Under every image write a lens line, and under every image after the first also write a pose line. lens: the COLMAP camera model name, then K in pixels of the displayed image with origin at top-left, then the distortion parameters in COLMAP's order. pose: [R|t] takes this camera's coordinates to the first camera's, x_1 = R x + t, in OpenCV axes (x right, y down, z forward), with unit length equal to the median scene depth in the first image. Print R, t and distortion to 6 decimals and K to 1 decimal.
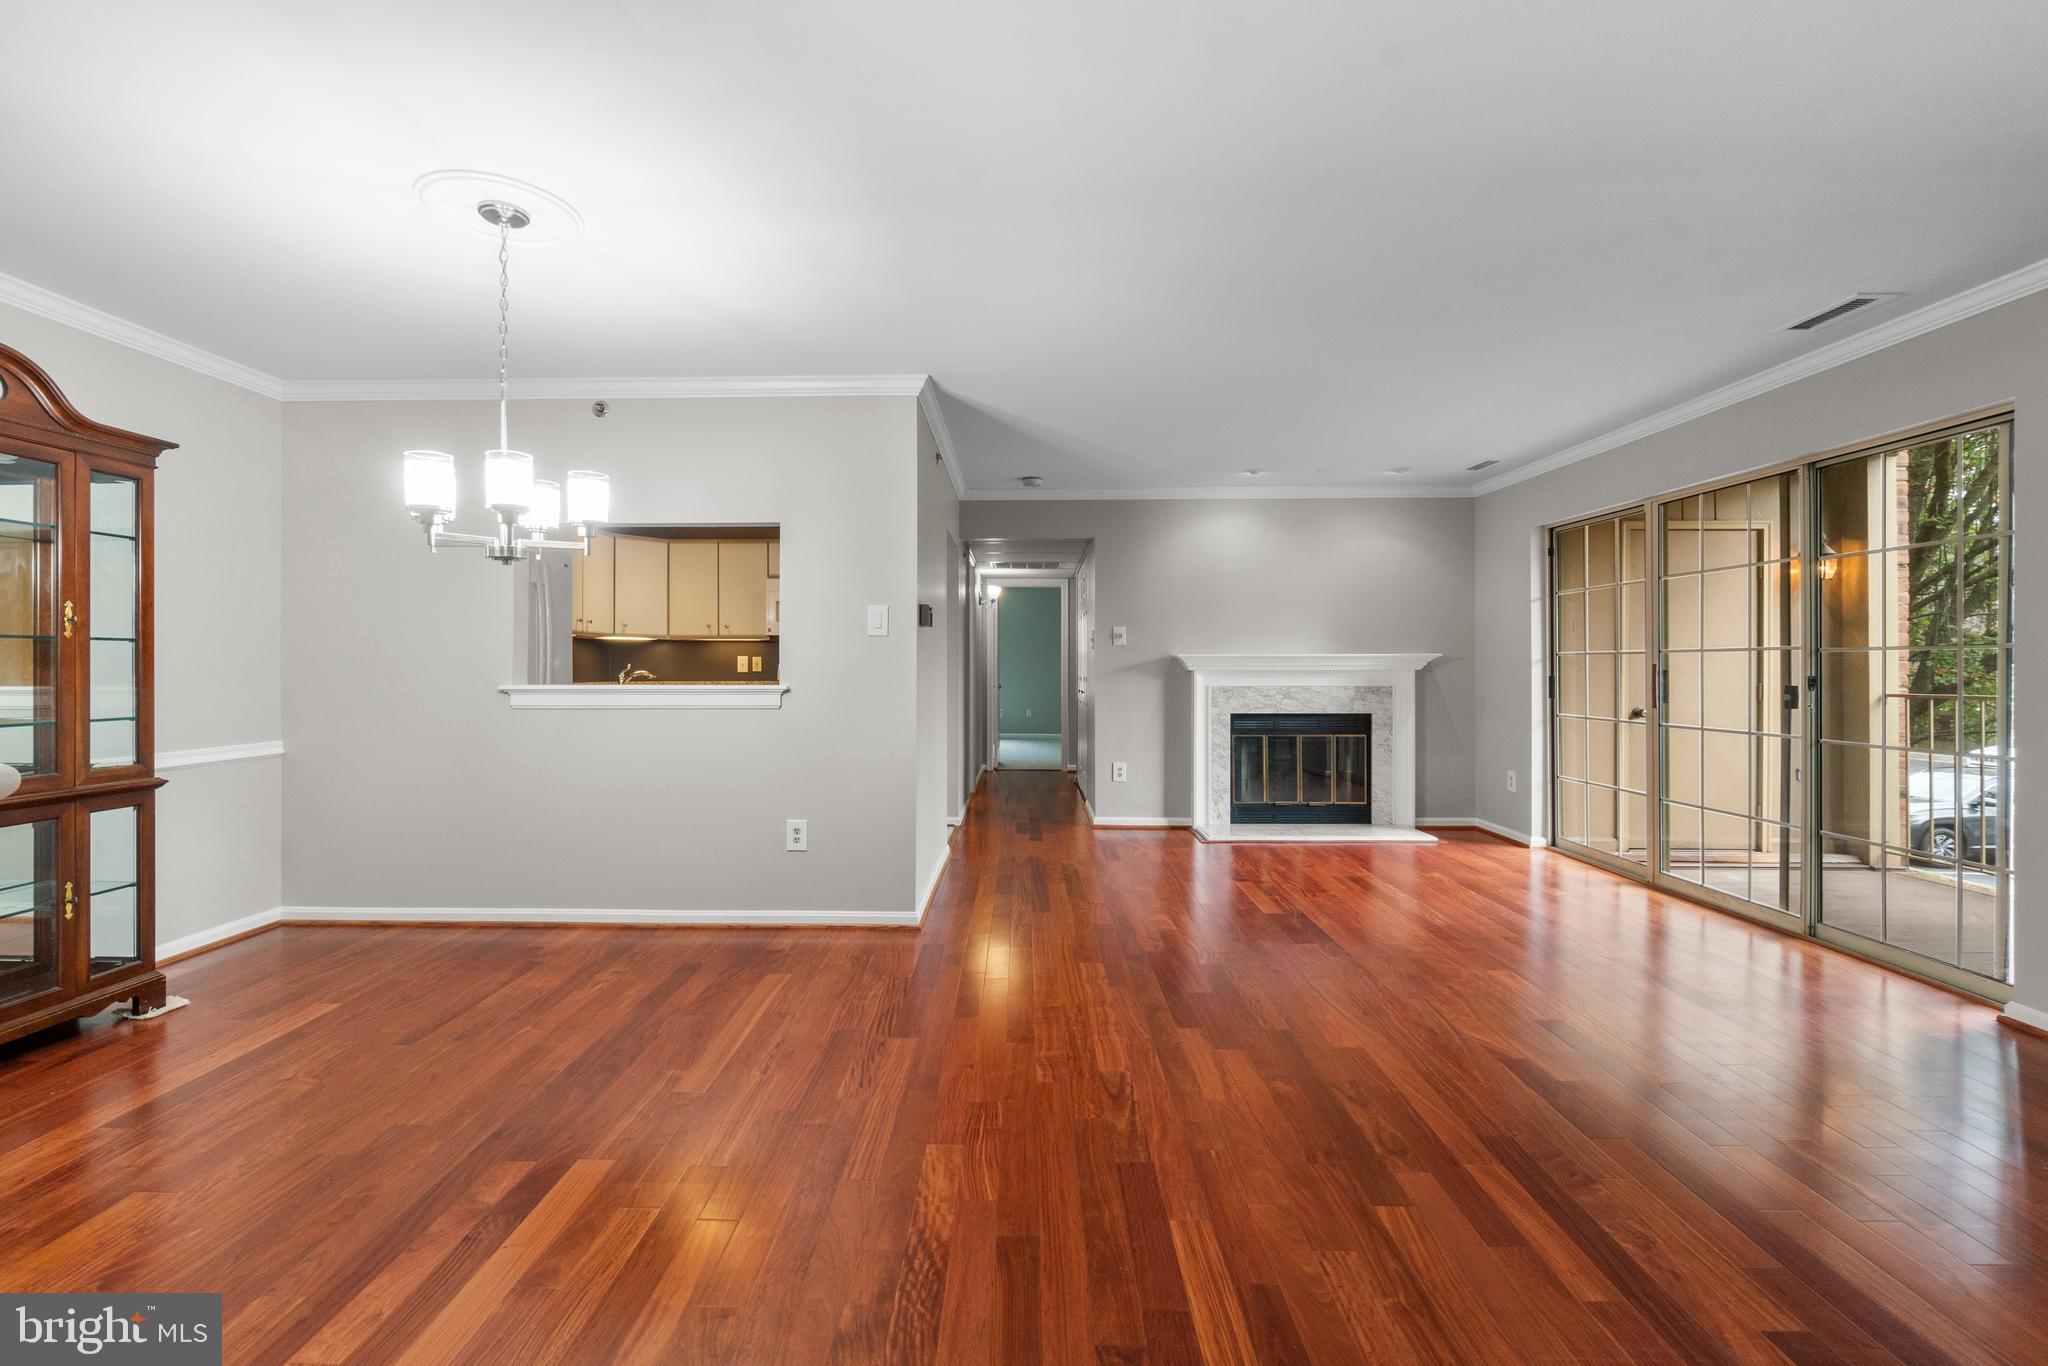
lens RADIAL K [[885.9, 0, 1011.9], [0, 885.9, 664.2], [0, 0, 1]] dist [-0.003677, -0.000364]
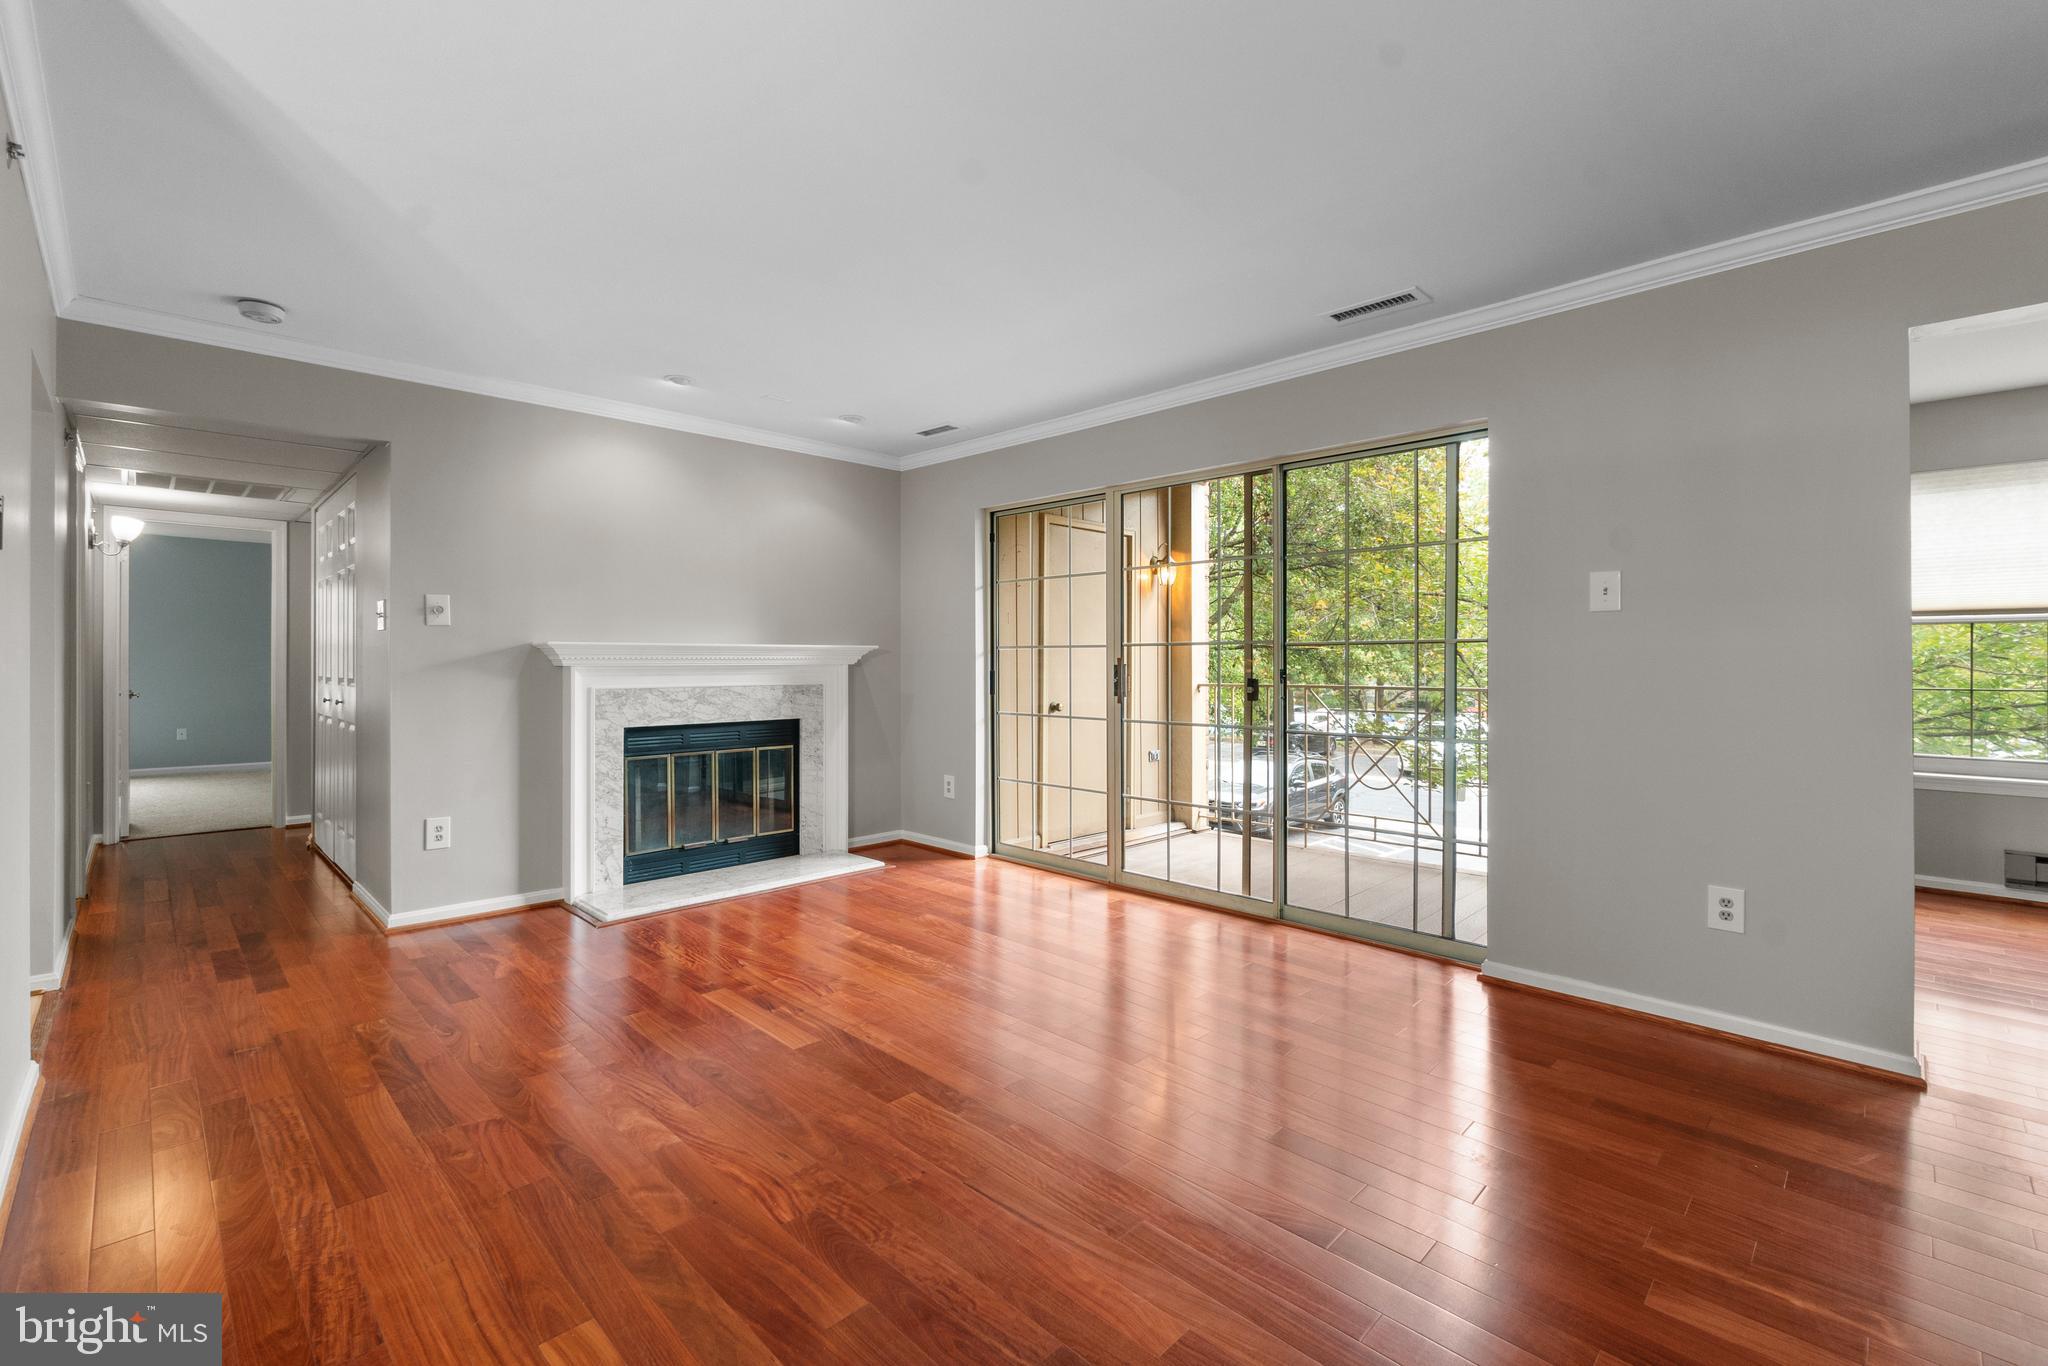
lens RADIAL K [[887.5, 0, 1009.4], [0, 887.5, 662.7], [0, 0, 1]] dist [-0.003488, -0.000383]
pose [[0.701980, -0.000816, 0.712196, -0.043722], [-0.001659, 0.999995, 0.002781, 0.002386], [-0.712195, -0.003134, 0.701975, 0.342039]]
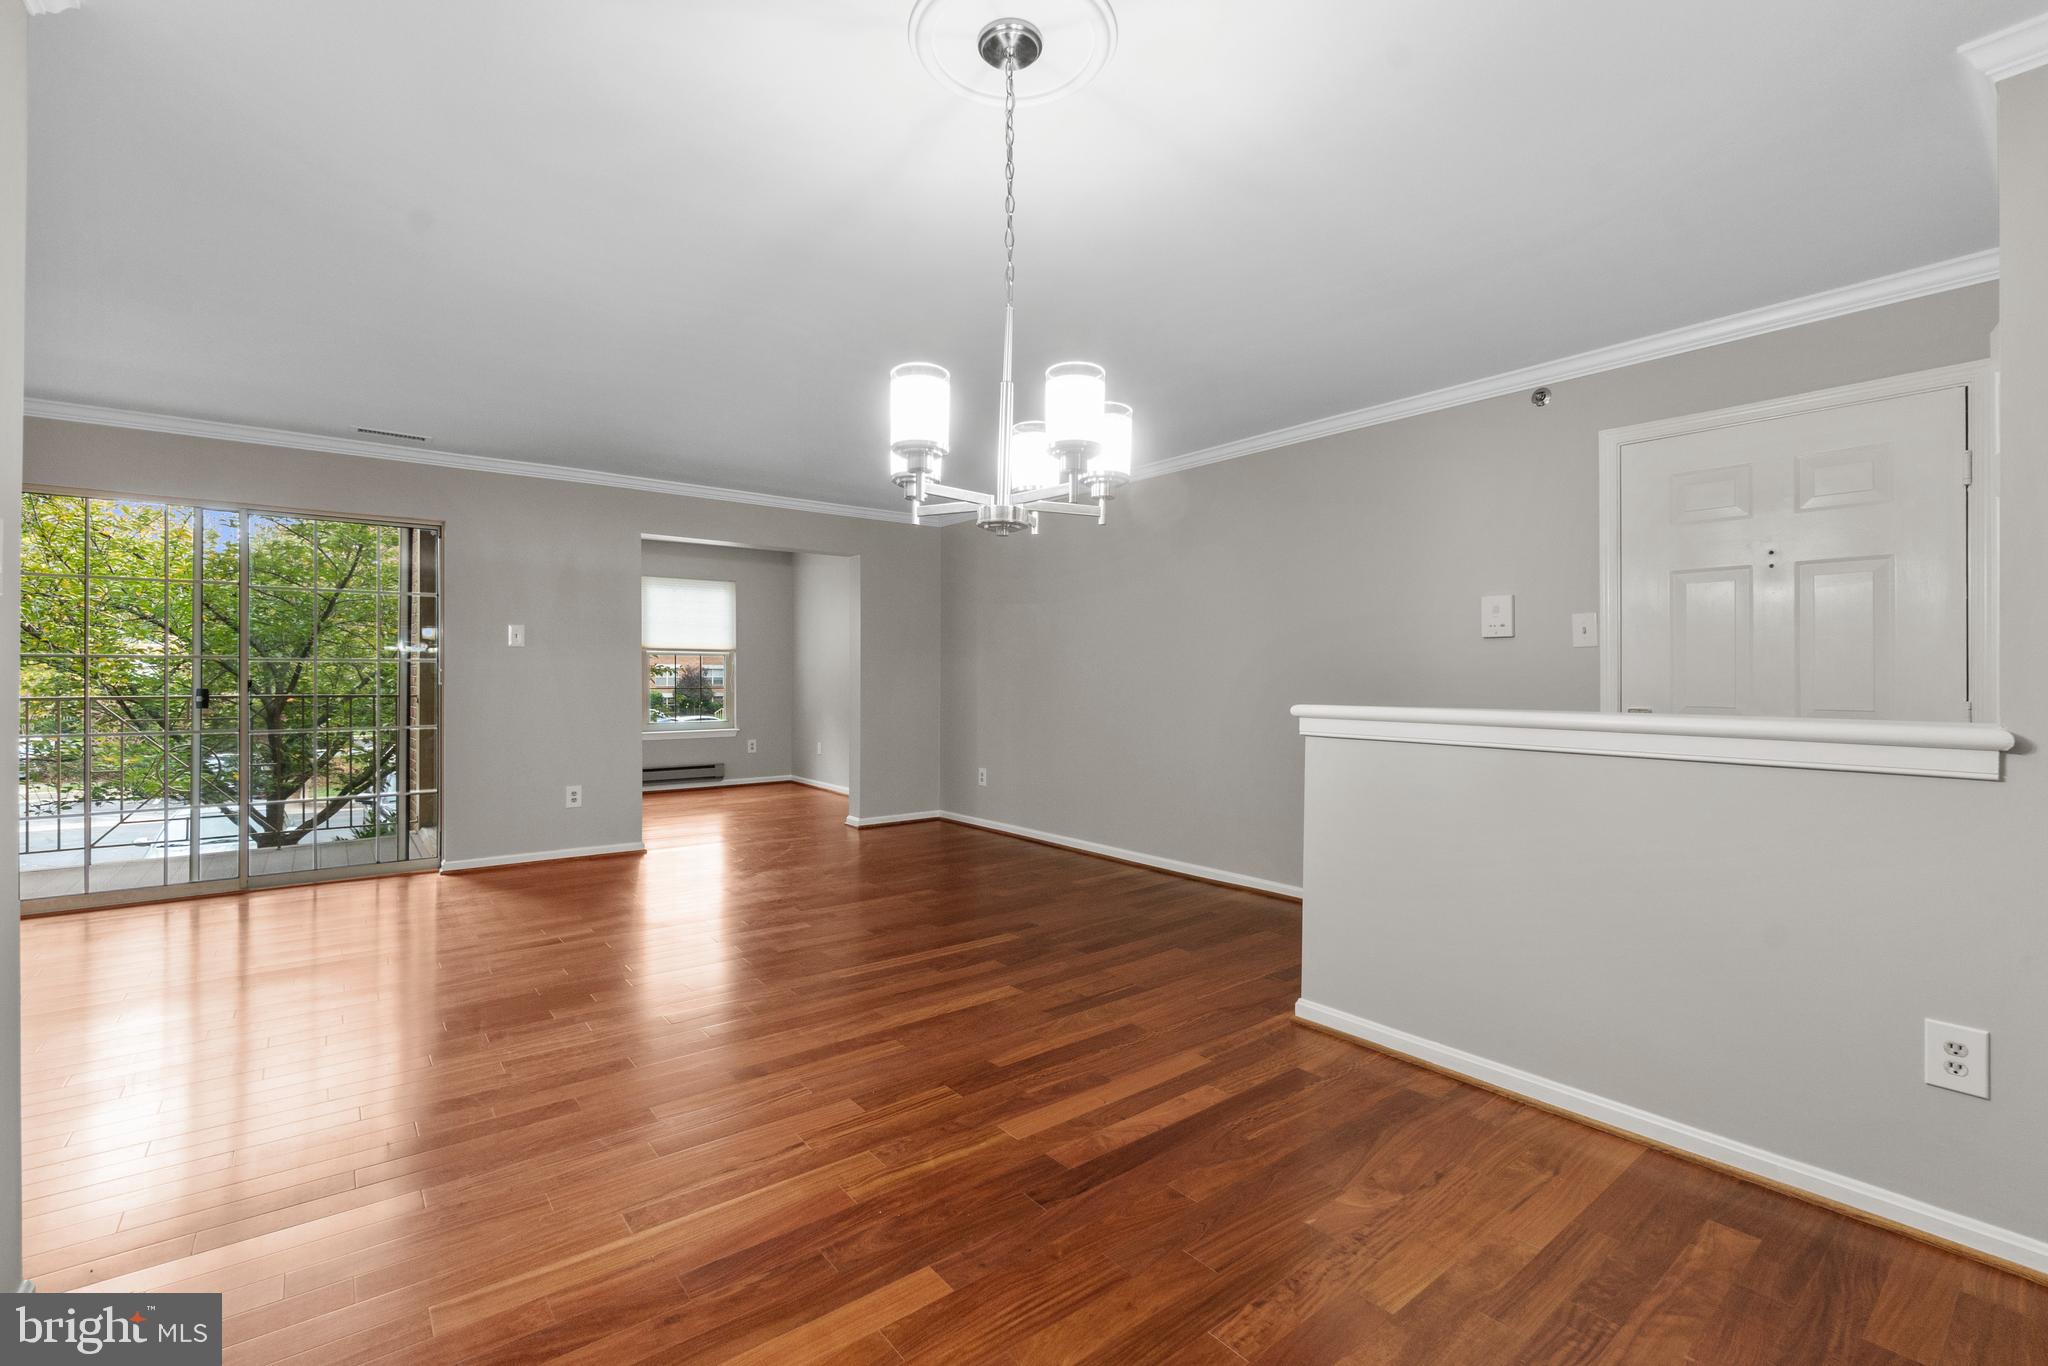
lens RADIAL K [[887.5, 0, 1009.4], [0, 887.5, 662.7], [0, 0, 1]] dist [-0.003488, -0.000383]
pose [[-0.630175, 0.005583, 0.776433, -0.512672], [-0.005795, 0.999912, -0.011893, -0.002402], [-0.776431, -0.011994, -0.630088, 0.661392]]
